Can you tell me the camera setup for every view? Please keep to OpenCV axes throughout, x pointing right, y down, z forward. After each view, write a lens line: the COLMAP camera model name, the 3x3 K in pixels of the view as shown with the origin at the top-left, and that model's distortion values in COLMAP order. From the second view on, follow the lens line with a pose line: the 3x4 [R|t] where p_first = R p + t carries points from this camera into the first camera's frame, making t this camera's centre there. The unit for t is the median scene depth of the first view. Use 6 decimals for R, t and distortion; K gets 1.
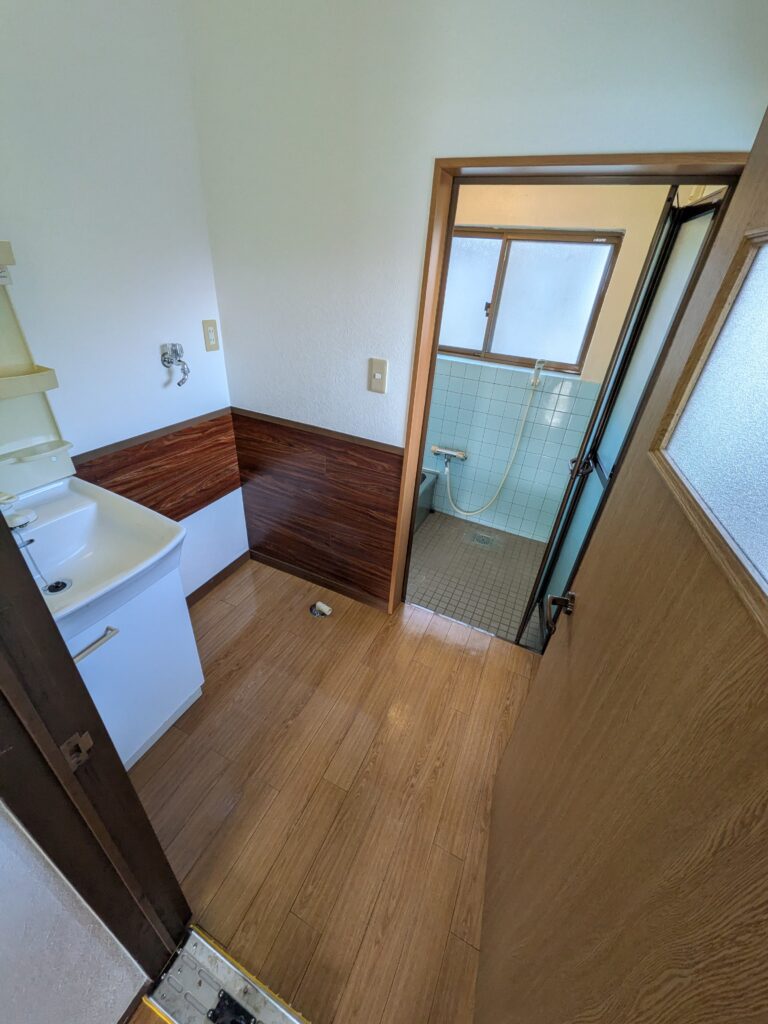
lens RADIAL K [[403.2, 0, 387.4], [0, 403.2, 511.8], [0, 0, 1]] dist [-0.000562, 0.000073]
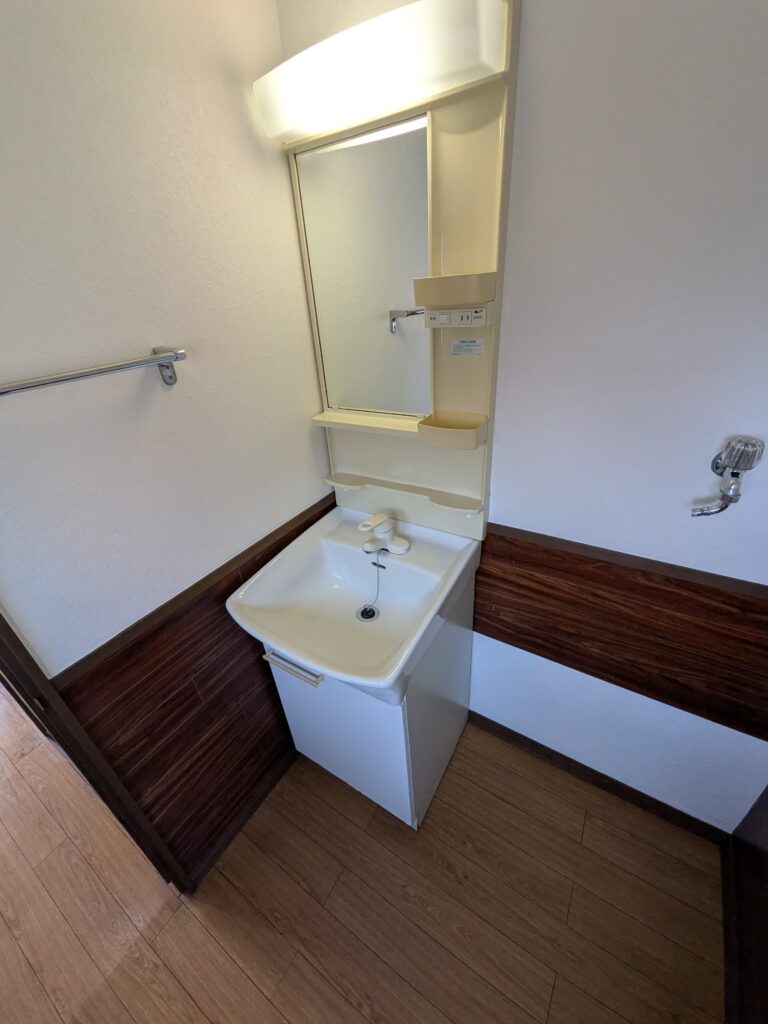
lens RADIAL K [[403.2, 0, 385.0], [0, 403.2, 503.2], [0, 0, 1]] dist [-0.000562, 0.000073]
pose [[-0.142366, 0.417172, -0.897608, -0.015529], [-0.455312, 0.777605, 0.433614, -0.344240], [0.878876, 0.470424, 0.079239, 0.575180]]
